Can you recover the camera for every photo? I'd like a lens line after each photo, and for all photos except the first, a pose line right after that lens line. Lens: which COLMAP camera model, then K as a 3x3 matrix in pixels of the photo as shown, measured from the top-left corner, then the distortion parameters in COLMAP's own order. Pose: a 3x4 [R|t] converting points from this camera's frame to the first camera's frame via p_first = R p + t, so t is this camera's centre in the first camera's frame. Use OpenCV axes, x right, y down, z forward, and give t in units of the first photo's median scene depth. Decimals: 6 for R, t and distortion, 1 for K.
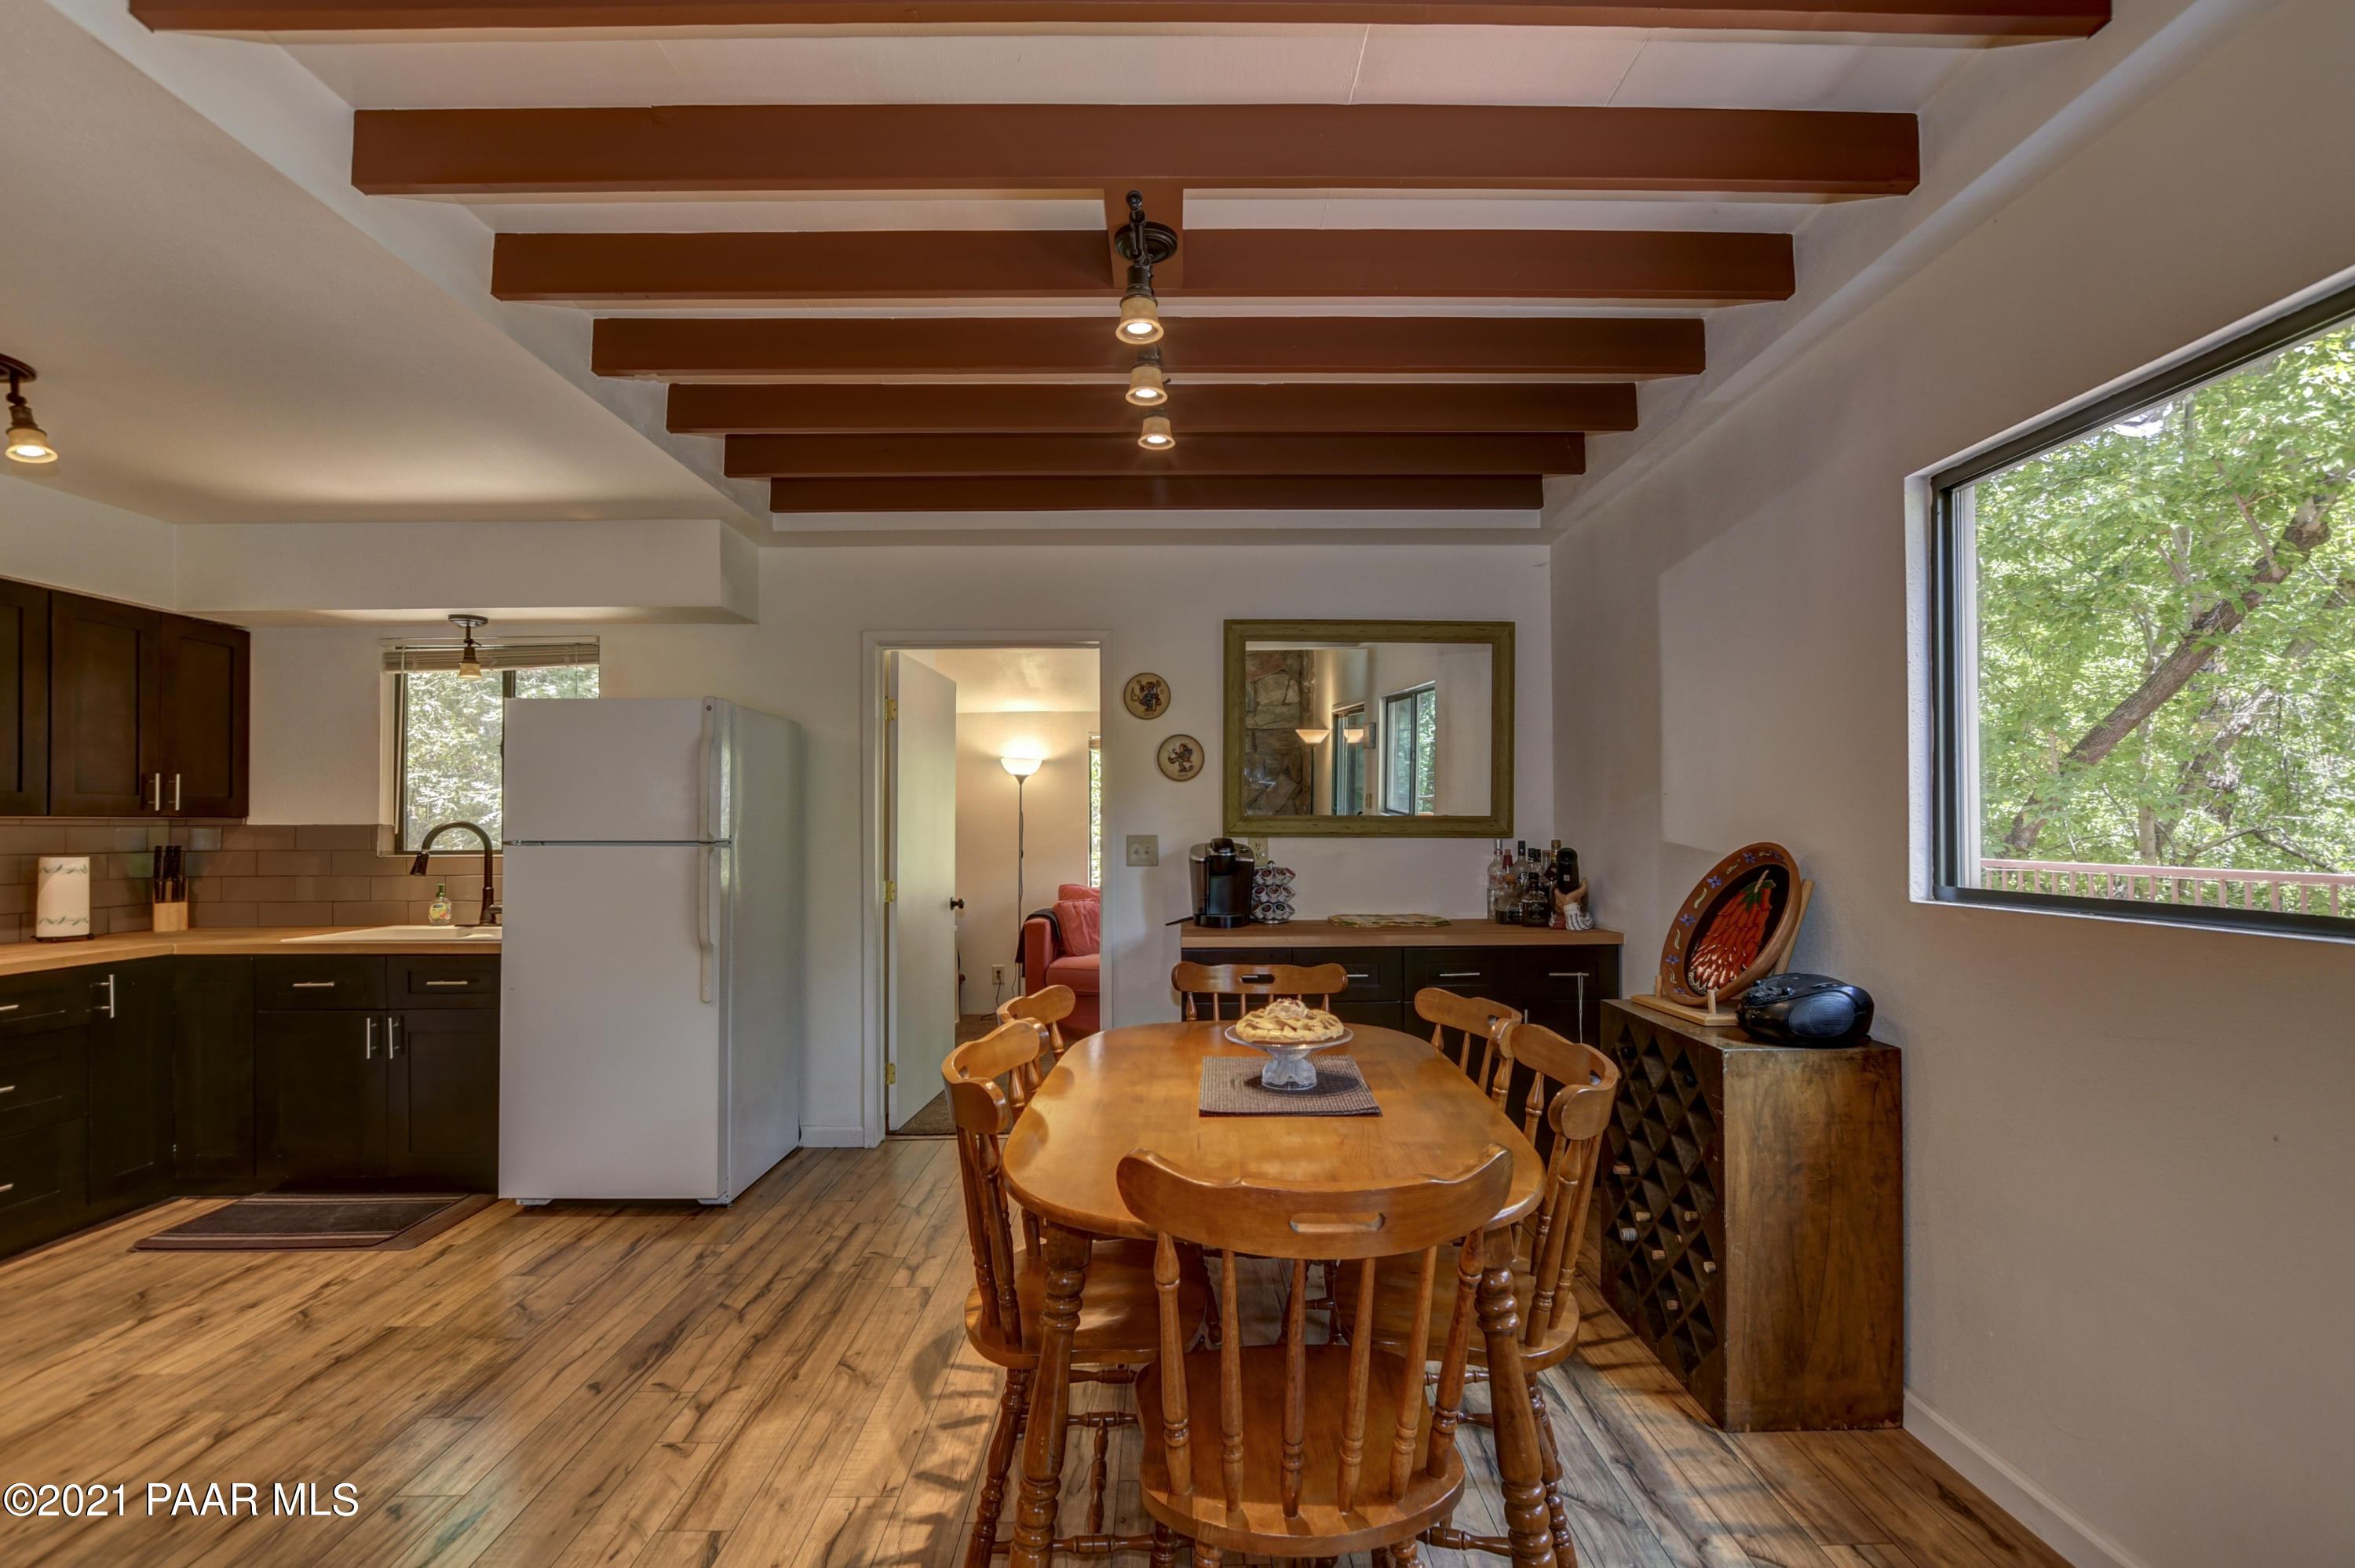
lens RADIAL K [[1046.6, 0, 1172.4], [0, 1046.6, 812.1], [0, 0, 1]] dist [-0.012522, 0.000476]
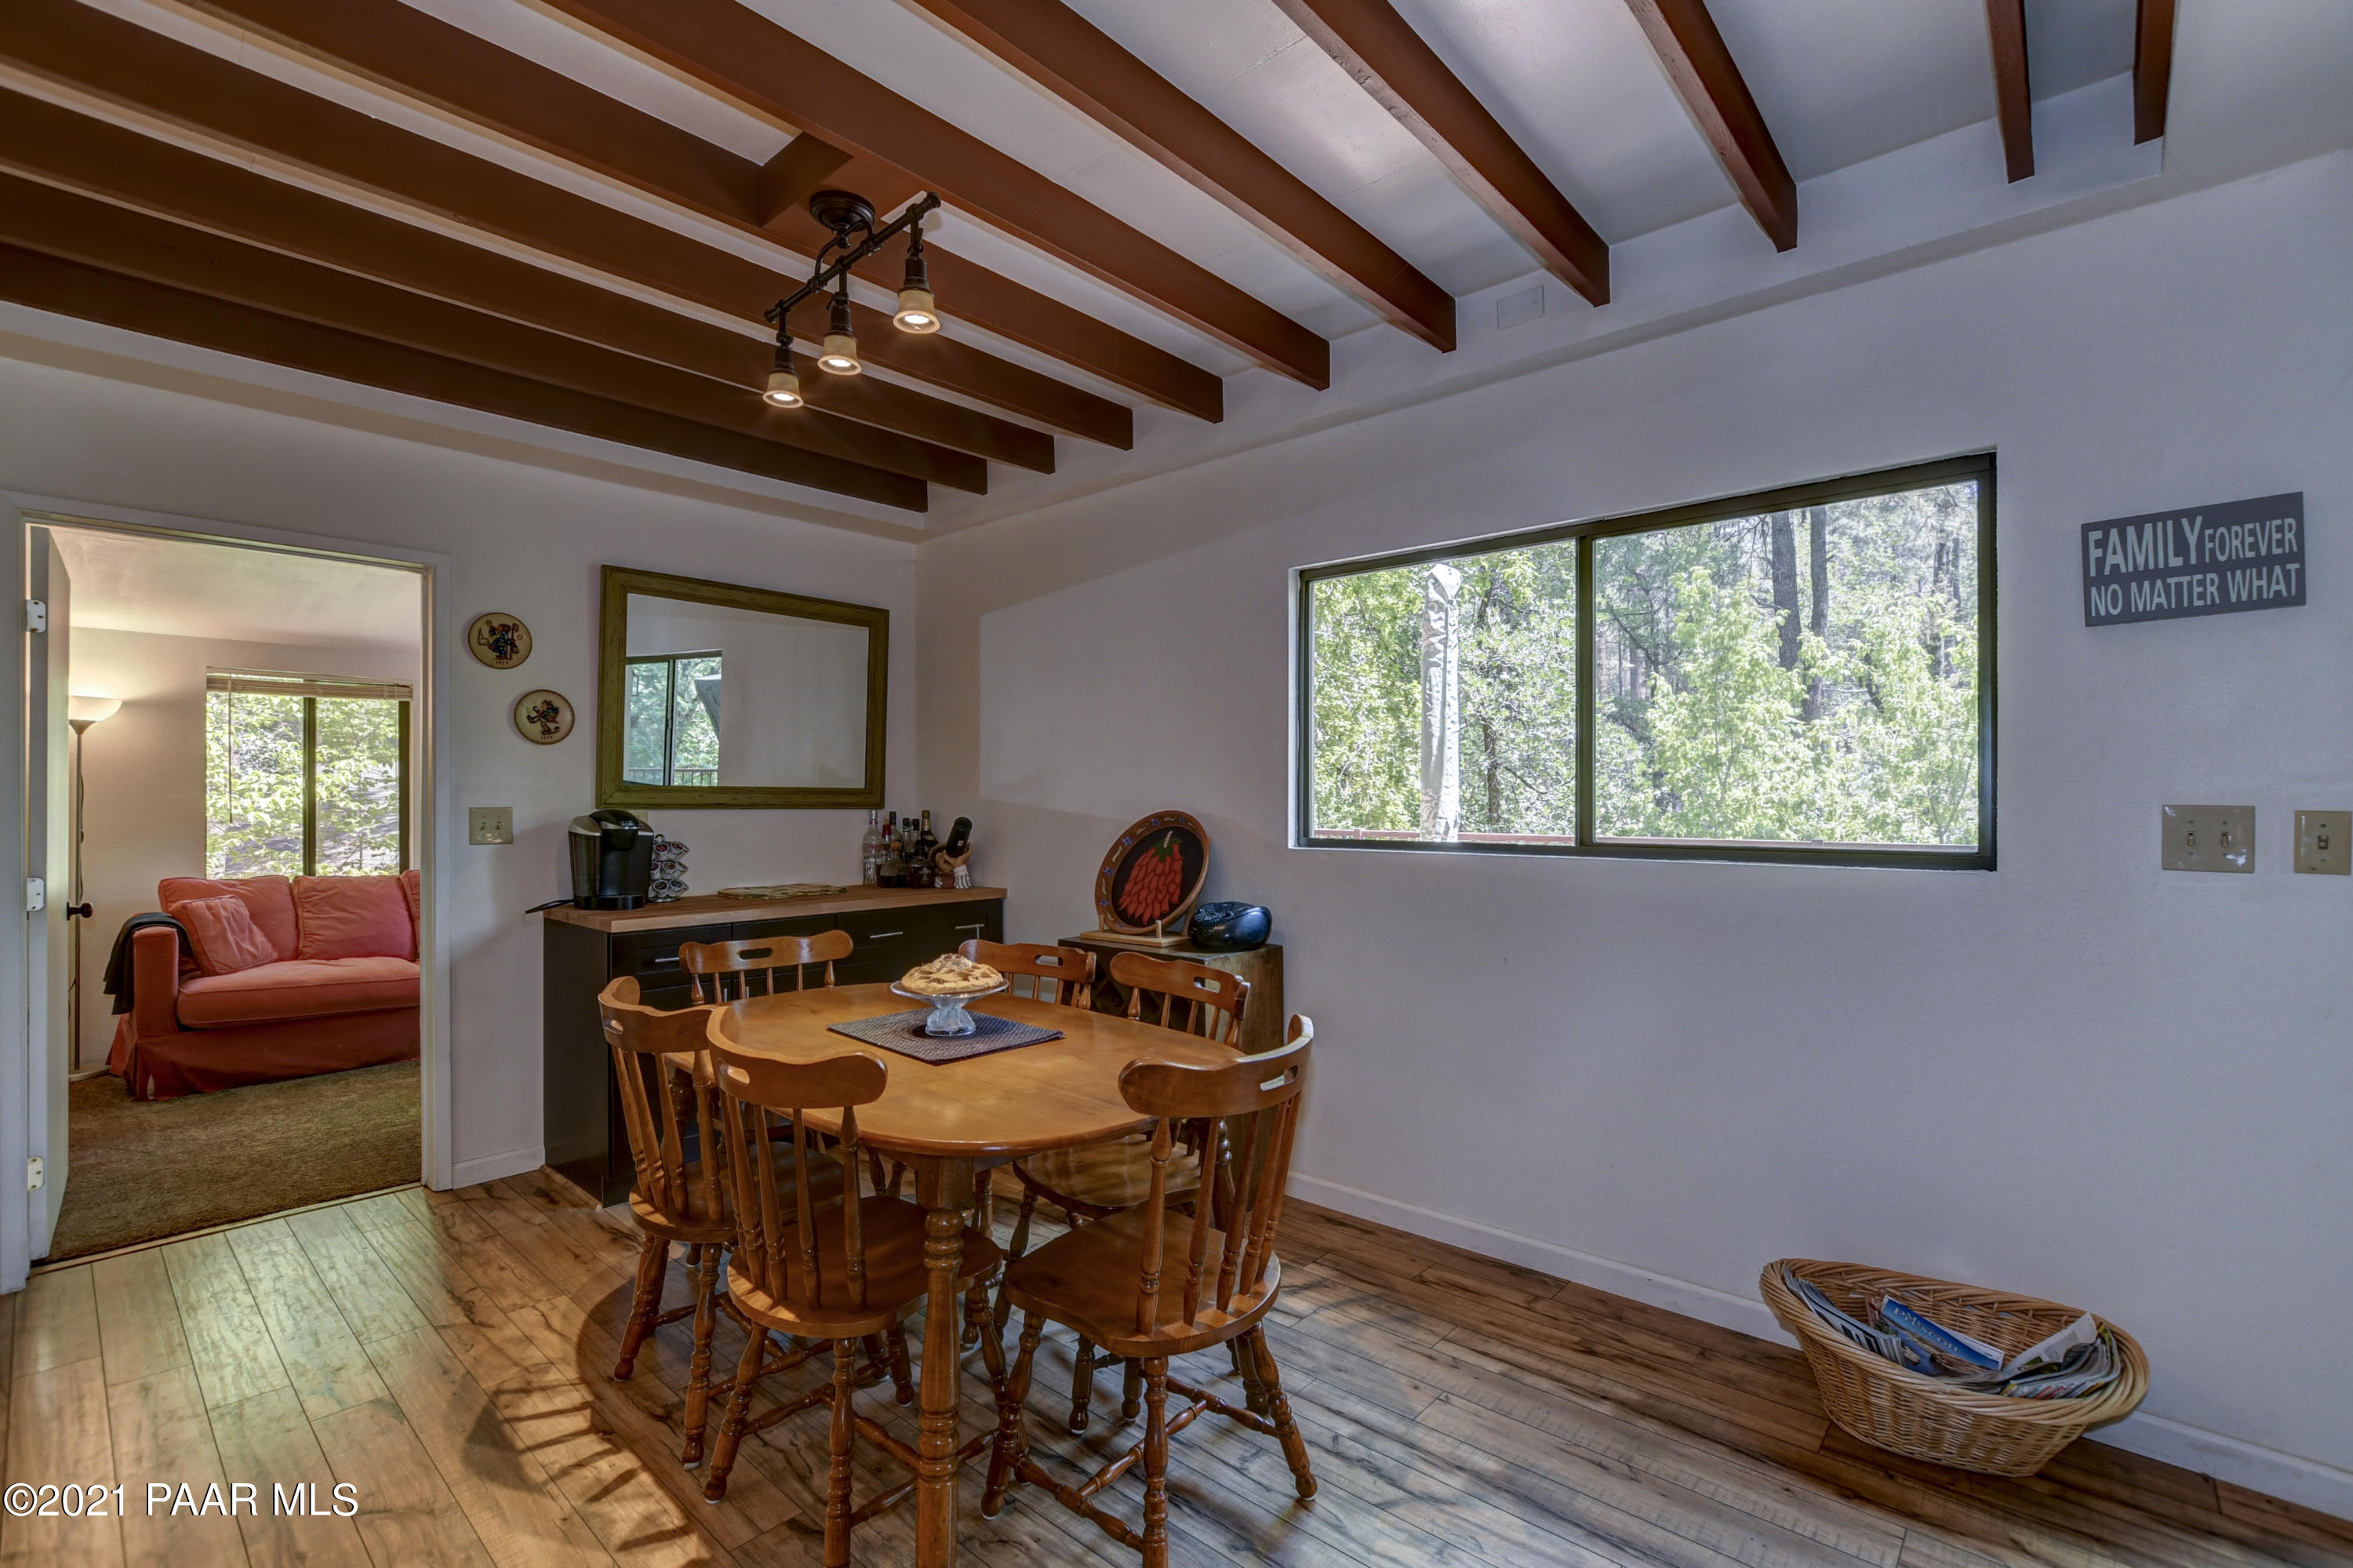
lens RADIAL K [[1051.3, 0, 1173.1], [0, 1051.3, 795.3], [0, 0, 1]] dist [-0.014494, 0.000316]
pose [[0.679360, 0.004005, 0.733794, -0.302602], [-0.012104, 0.999910, 0.005749, 0.001066], [-0.733705, -0.012787, 0.679347, 0.045581]]
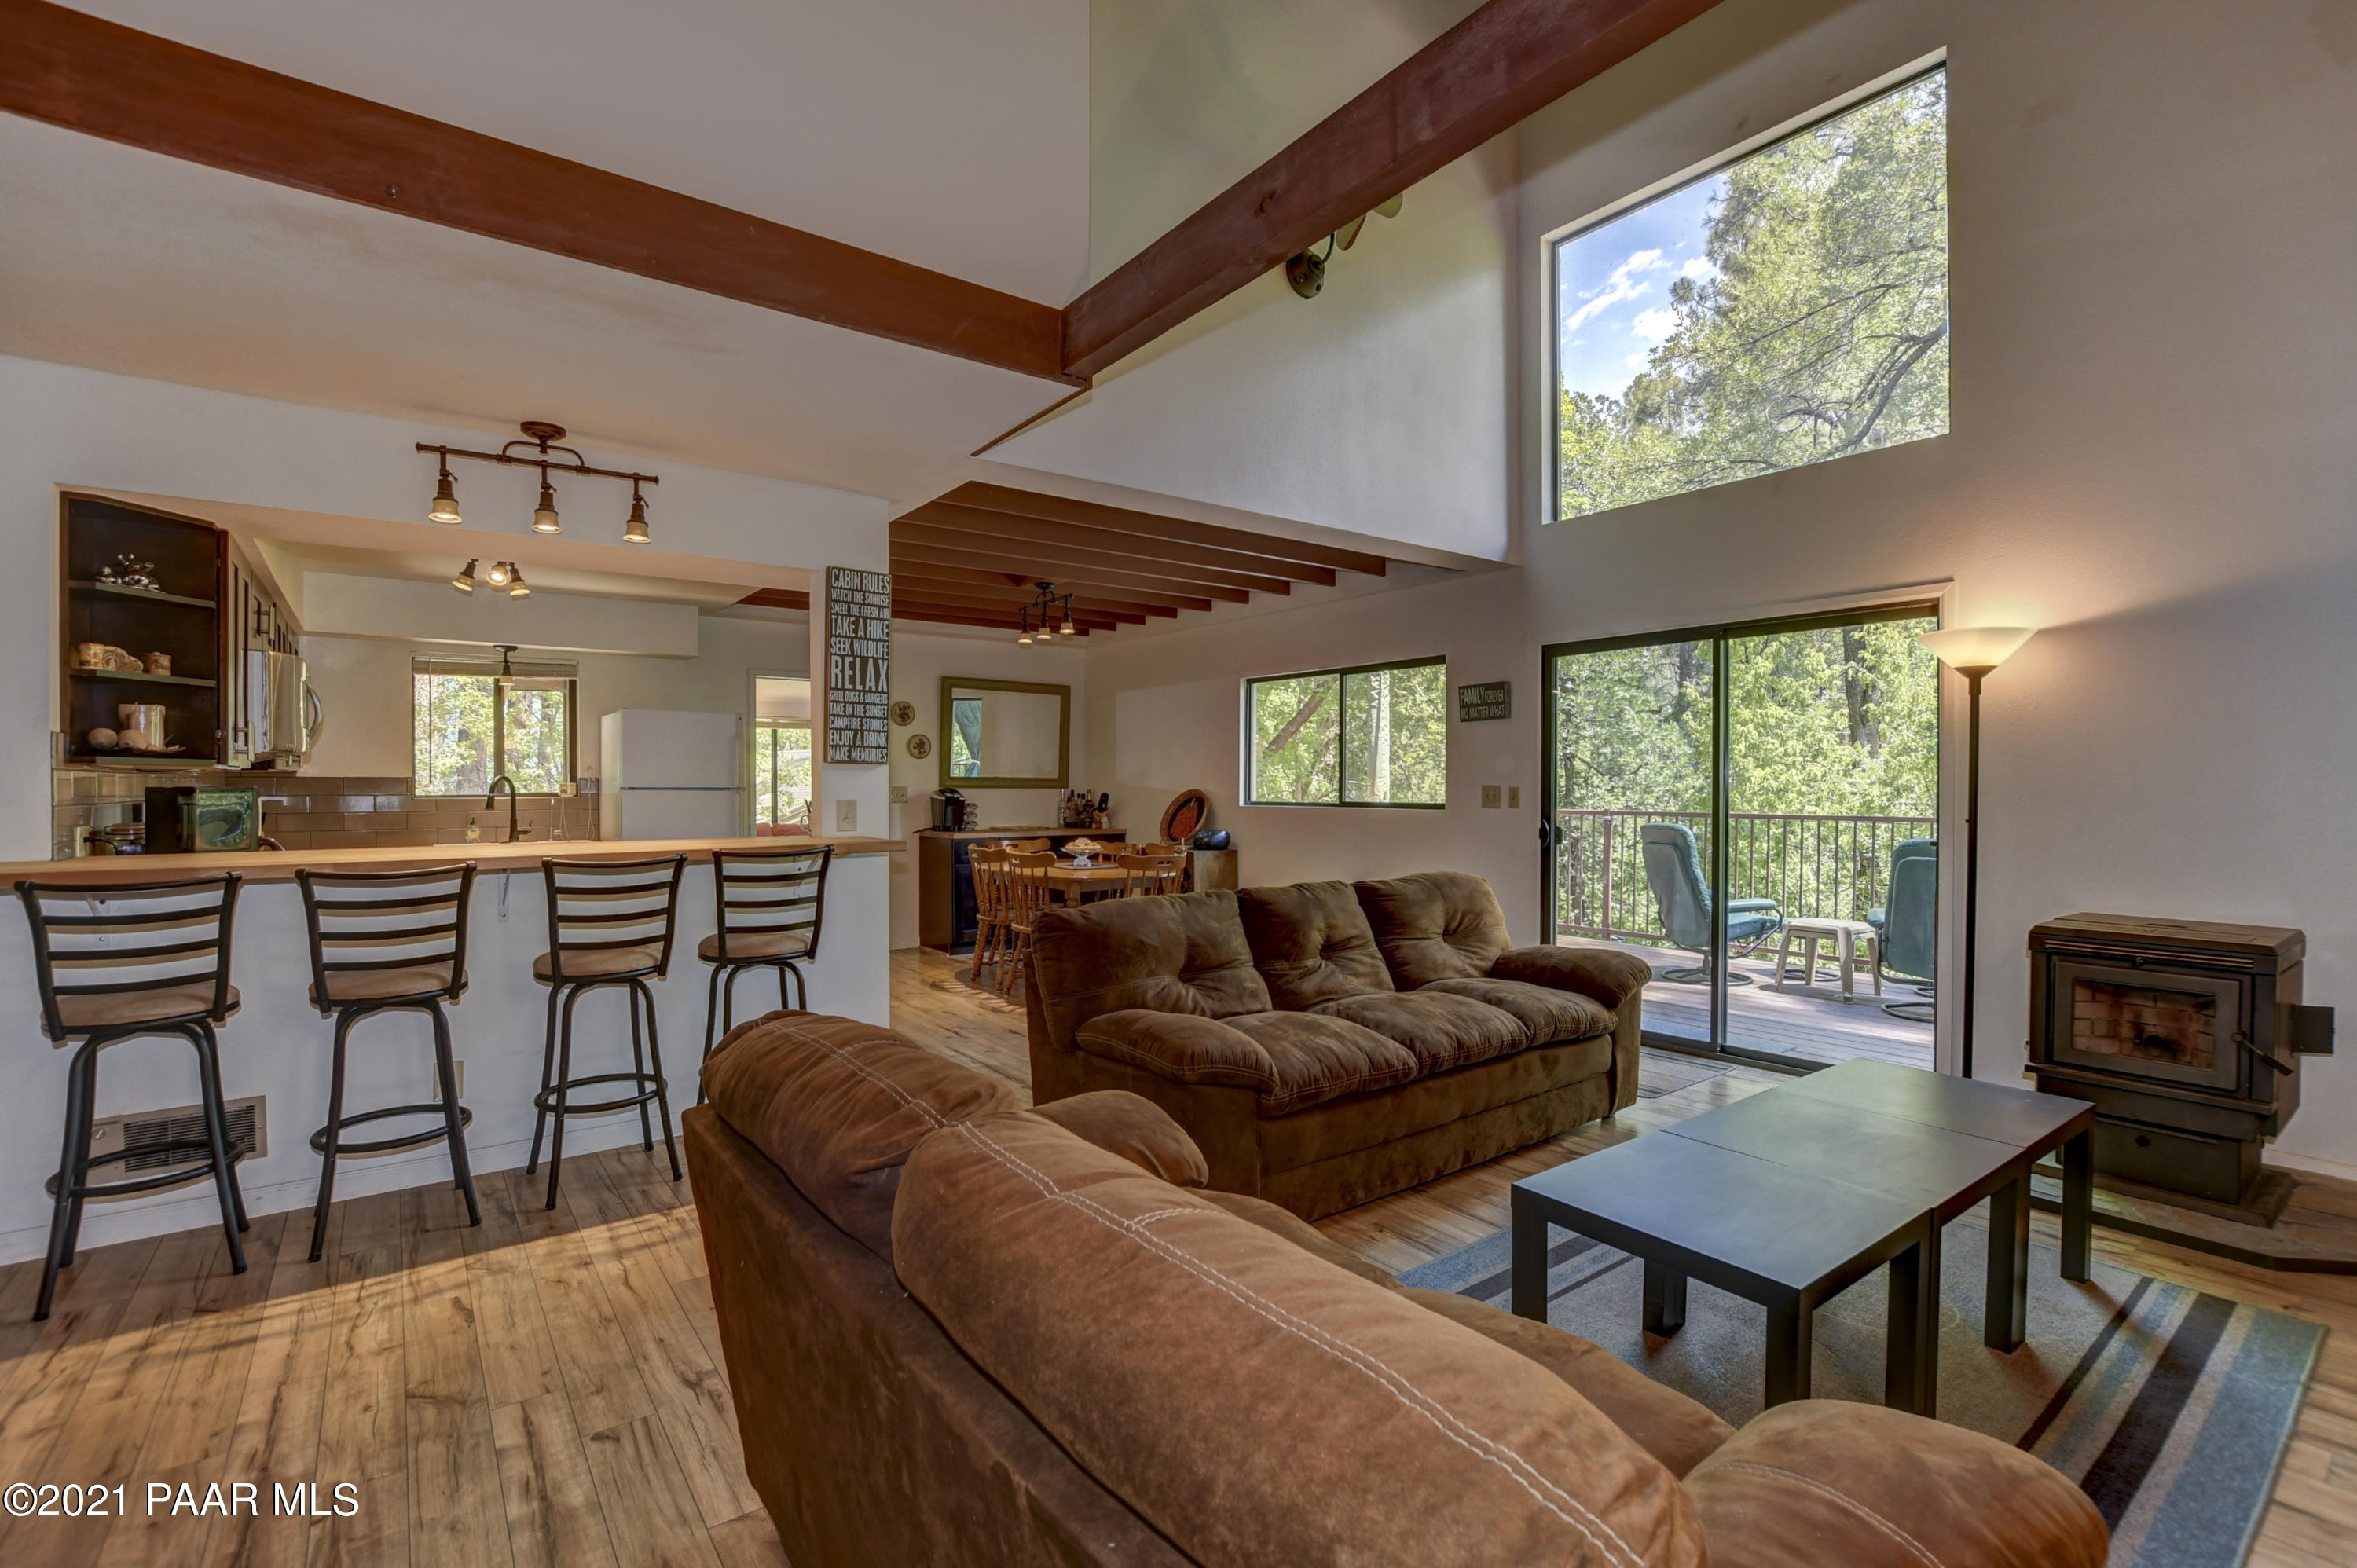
lens RADIAL K [[1044.6, 0, 1129.7], [0, 1044.6, 788.1], [0, 0, 1]] dist [-0.017044, -0.000026]
pose [[0.830530, 0.002418, 0.556968, -0.829692], [-0.012153, 0.999831, 0.013782, -0.007146], [-0.556841, -0.018215, 0.830419, -0.908562]]
